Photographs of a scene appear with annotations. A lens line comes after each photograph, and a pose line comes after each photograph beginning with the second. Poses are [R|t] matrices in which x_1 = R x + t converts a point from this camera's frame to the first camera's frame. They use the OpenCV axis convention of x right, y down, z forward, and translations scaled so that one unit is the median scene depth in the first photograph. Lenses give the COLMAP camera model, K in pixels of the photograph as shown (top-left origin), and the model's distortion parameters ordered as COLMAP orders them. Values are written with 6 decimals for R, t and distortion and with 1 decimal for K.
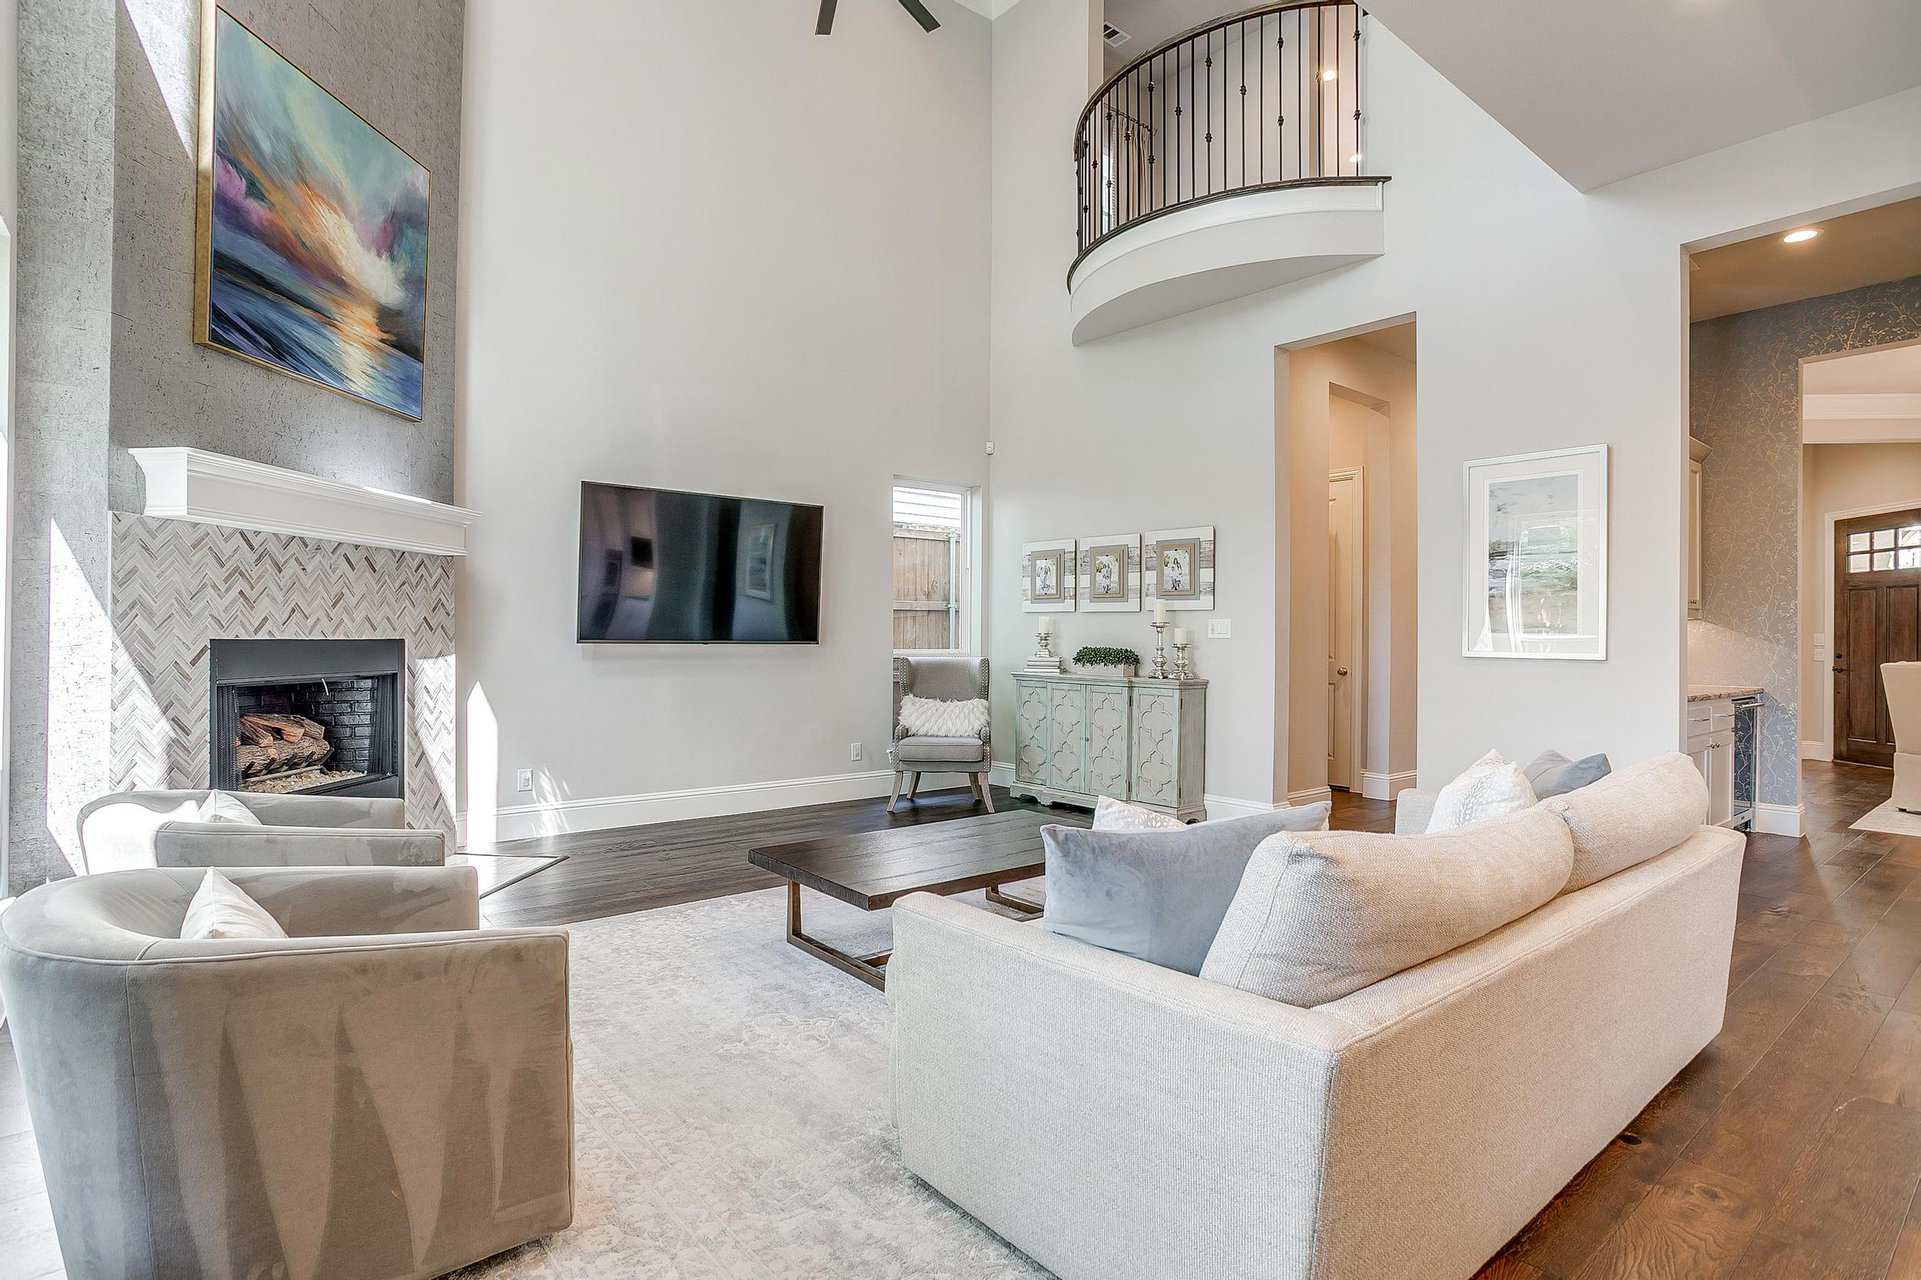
lens RADIAL K [[975.0, 0, 954.7], [0, 975.0, 638.1], [0, 0, 1]] dist [-0.069546, 0.048096]
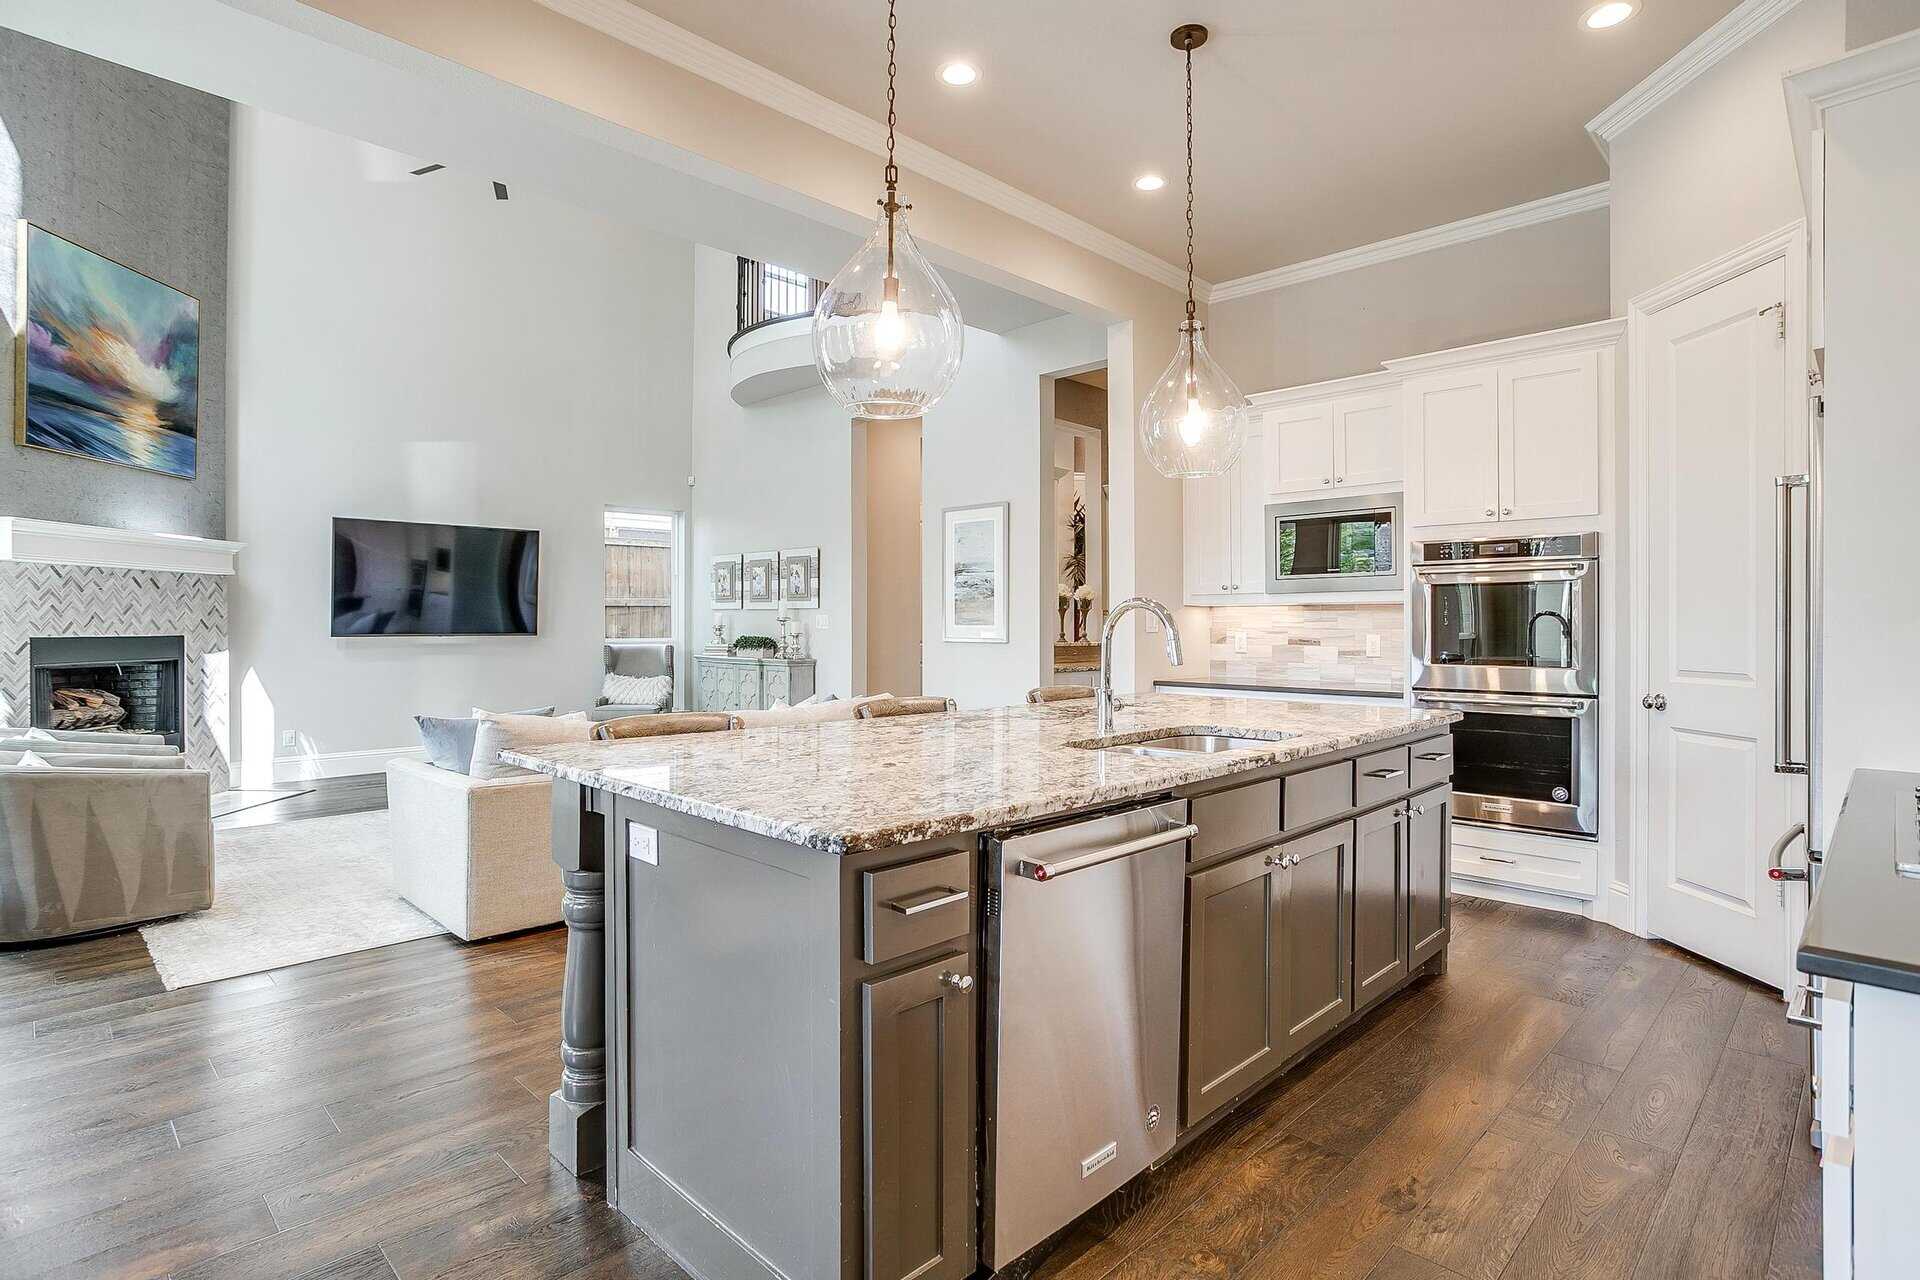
lens RADIAL K [[972.6, 0, 949.2], [0, 972.6, 628.4], [0, 0, 1]] dist [-0.059978, 0.034310]
pose [[0.994724, -0.008091, 0.102269, 0.419460], [0.007701, 0.999961, 0.004207, -0.006727], [-0.102299, -0.003398, 0.994748, -0.524767]]
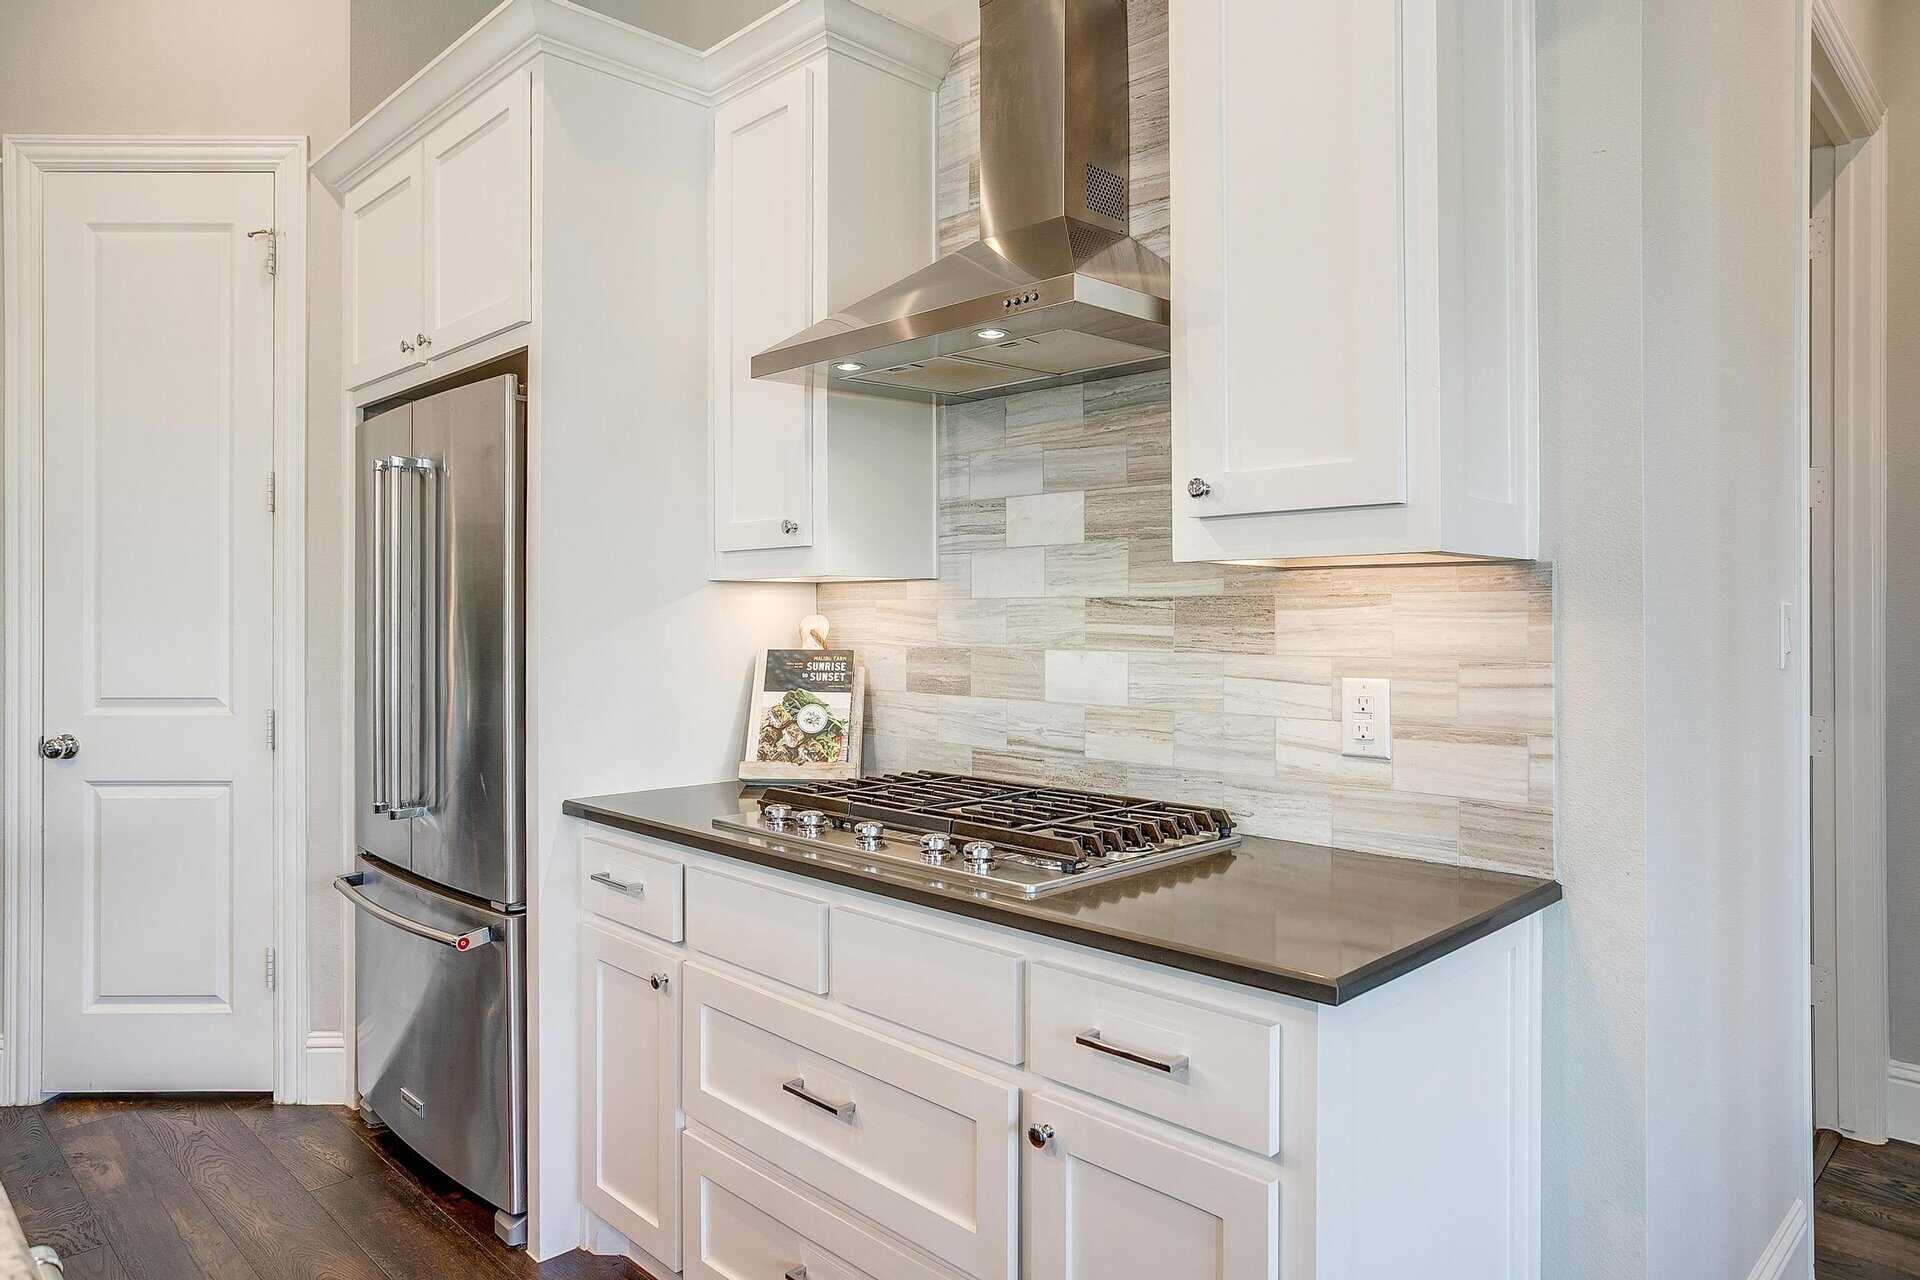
lens RADIAL K [[1214.6, 0, 932.3], [0, 1214.6, 606.4], [0, 0, 1]] dist [-0.059288, 0.053861]
pose [[-0.091715, -0.003745, 0.995778, 0.366507], [-0.000239, 0.999993, 0.003739, -0.020233], [-0.995785, 0.000105, -0.091715, -0.218835]]
